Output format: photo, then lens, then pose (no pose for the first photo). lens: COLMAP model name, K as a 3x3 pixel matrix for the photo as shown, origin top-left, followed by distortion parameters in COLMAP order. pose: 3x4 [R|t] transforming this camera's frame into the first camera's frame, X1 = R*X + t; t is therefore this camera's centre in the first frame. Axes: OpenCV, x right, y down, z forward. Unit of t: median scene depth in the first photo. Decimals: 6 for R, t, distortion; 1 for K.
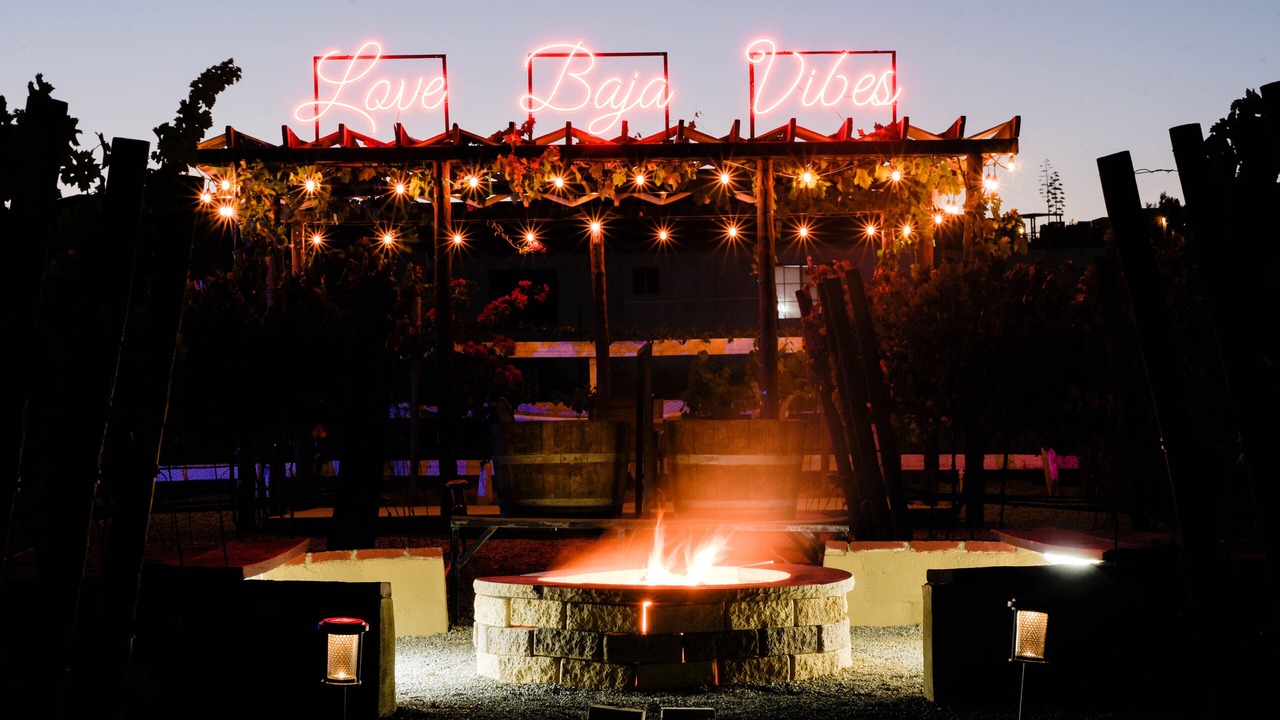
lens RADIAL K [[3496.5, 0, 640.0], [0, 3496.5, 360.0], [0, 0, 1]] dist [0.094227, 0.235039]
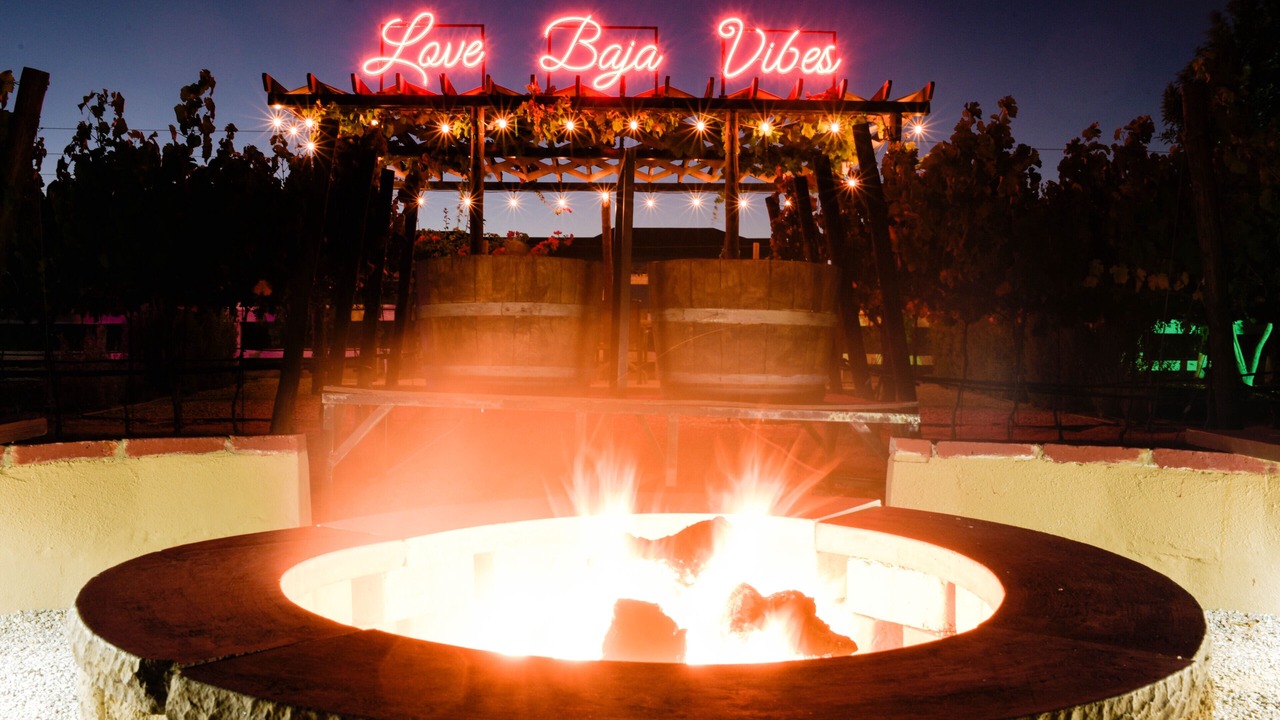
lens RADIAL K [[1265.1, 0, 640.0], [0, 1265.1, 360.0], [0, 0, 1]] dist [-0.094560, -0.003002]
pose [[0.999729, 0.023274, 0.000972, 0.003769], [-0.023290, 0.999476, 0.022487, 0.023311], [-0.000448, -0.022504, 0.999747, 0.541636]]
